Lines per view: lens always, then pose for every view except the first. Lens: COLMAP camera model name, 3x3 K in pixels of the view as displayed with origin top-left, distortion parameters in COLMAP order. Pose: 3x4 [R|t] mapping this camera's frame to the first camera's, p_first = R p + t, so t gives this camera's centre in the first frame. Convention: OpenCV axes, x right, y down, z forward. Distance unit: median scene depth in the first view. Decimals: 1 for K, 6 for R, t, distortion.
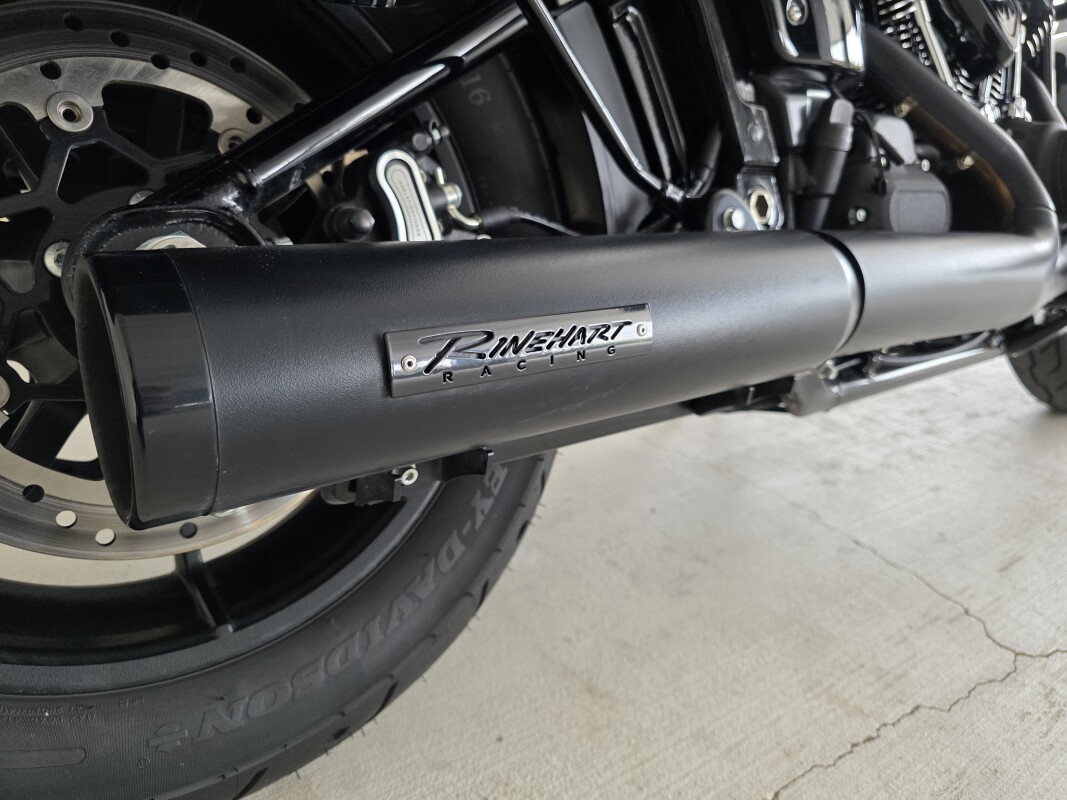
lens RADIAL K [[725.8, 0, 538.5], [0, 725.8, 395.4], [0, 0, 1]] dist [0.022088, -0.024645]
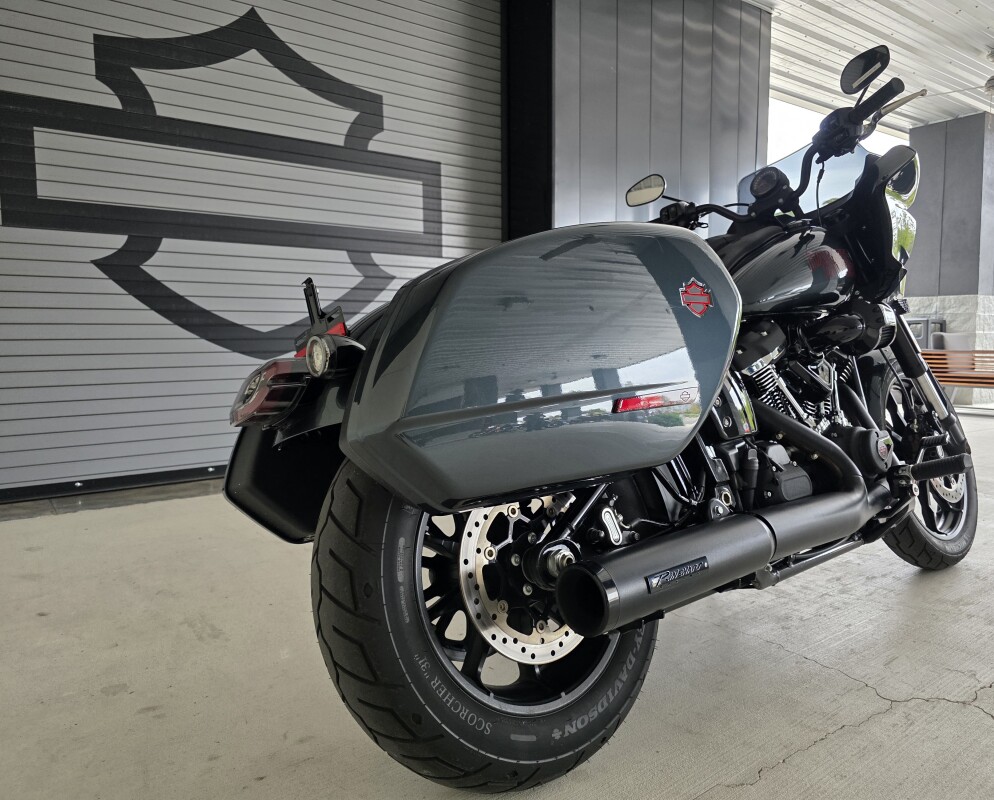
lens RADIAL K [[728.1, 0, 498.9], [0, 728.1, 398.7], [0, 0, 1]] dist [0.043322, -0.032304]
pose [[0.994709, -0.095582, 0.037663, -0.425216], [0.102104, 0.960345, -0.259445, -0.027079], [-0.011371, 0.261918, 0.965023, -1.192934]]
